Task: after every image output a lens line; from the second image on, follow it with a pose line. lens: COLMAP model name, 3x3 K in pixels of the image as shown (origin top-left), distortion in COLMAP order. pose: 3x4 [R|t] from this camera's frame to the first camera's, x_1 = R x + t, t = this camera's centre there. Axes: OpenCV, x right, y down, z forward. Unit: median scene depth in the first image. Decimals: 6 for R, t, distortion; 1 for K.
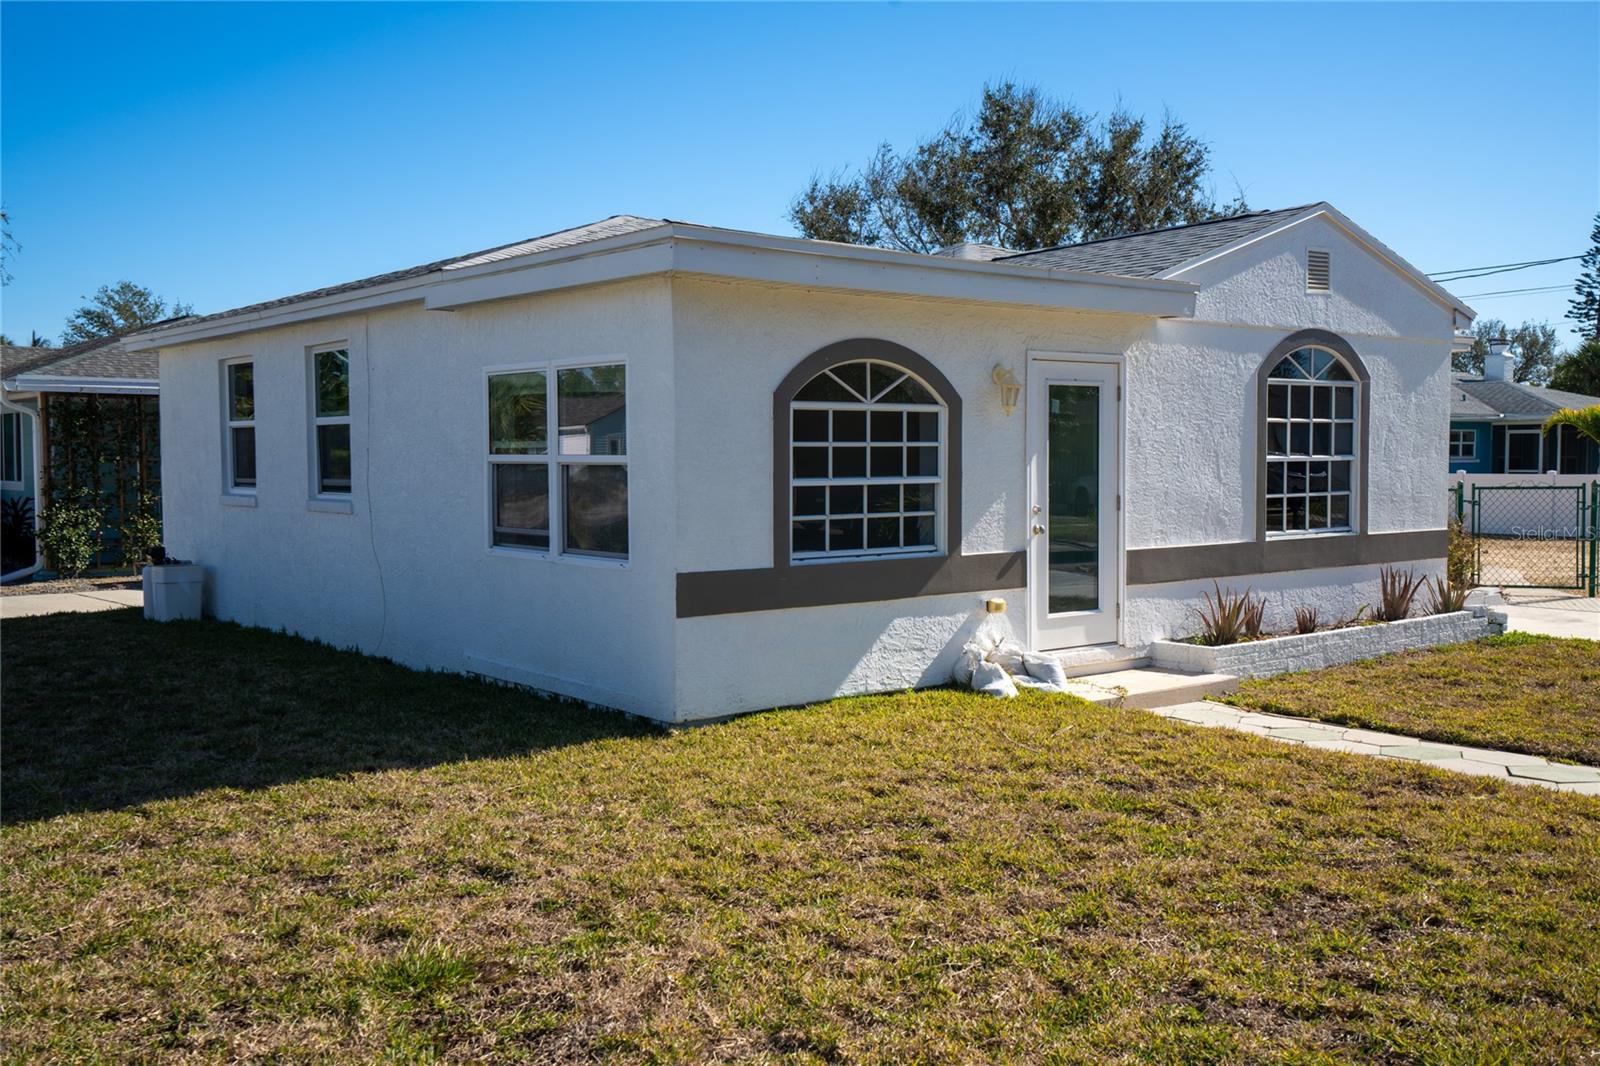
lens RADIAL K [[1539.4, 0, 800.0], [0, 1539.4, 533.0], [0, 0, 1]] dist [0.064222, 0.000640]
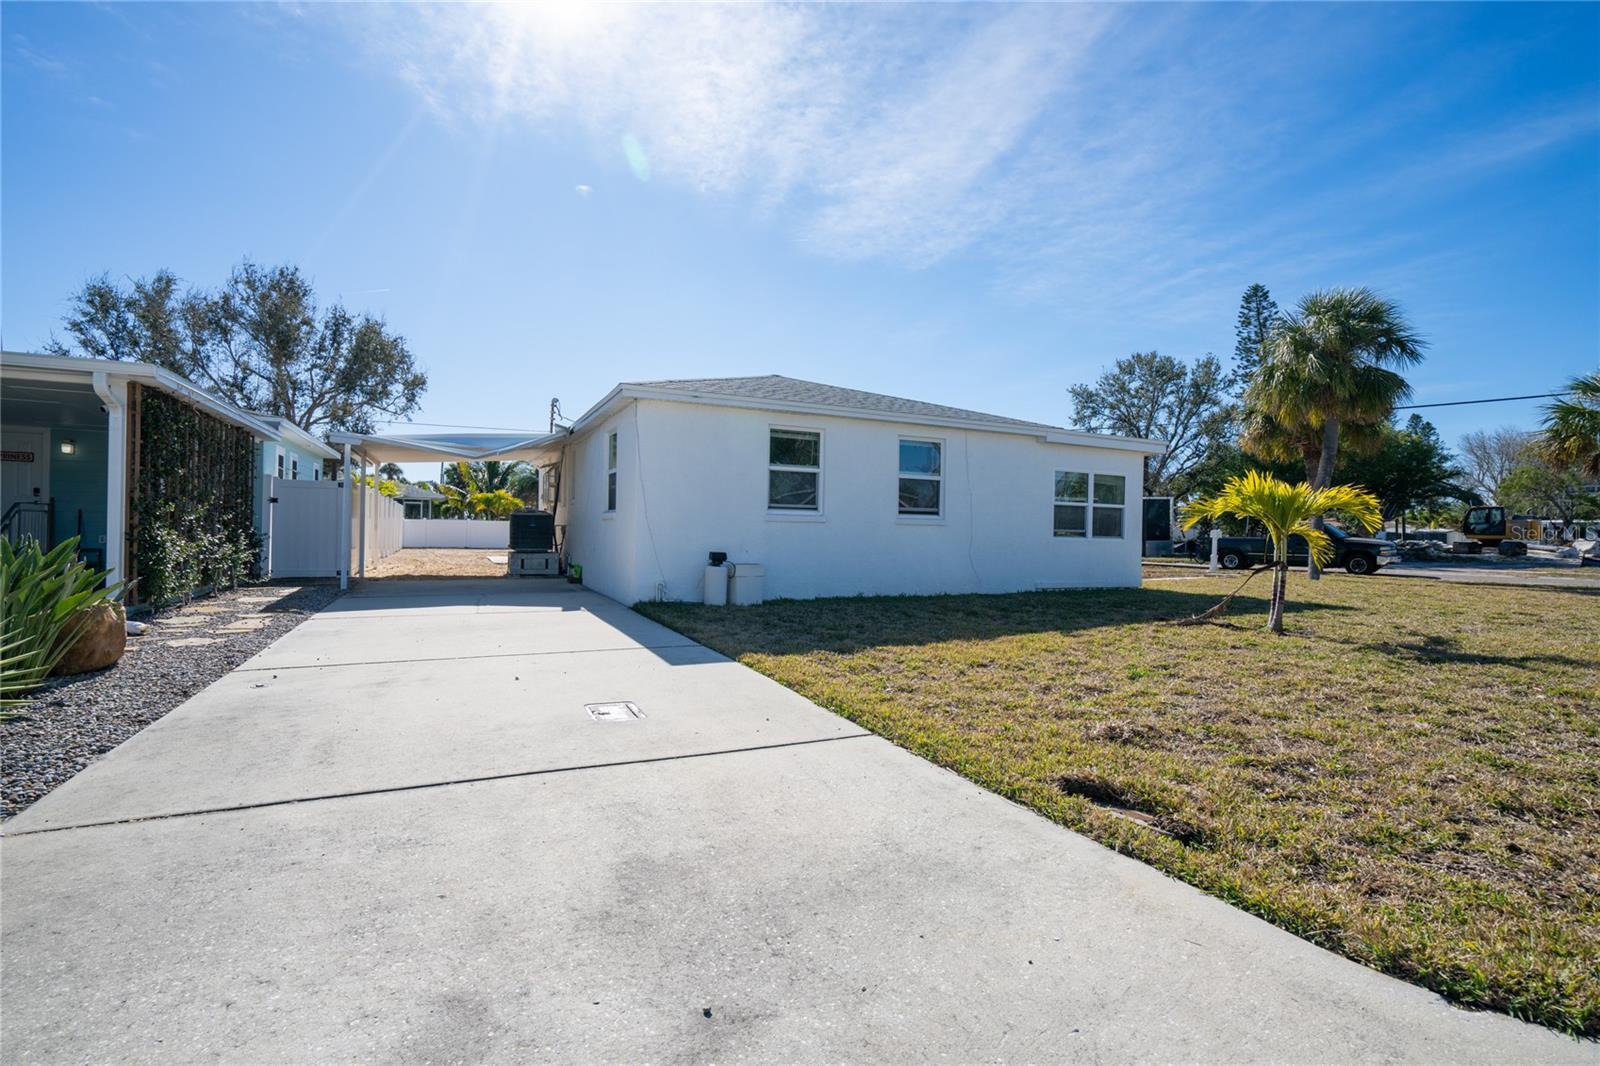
lens RADIAL K [[741.0, 0, 793.5], [0, 741.0, 532.2], [0, 0, 1]] dist [-0.068407, 0.027407]
pose [[0.217400, -0.006202, 0.976063, -1.342419], [0.025583, 0.999672, 0.000654, -0.010249], [-0.975747, 0.024828, 0.217488, 1.049194]]
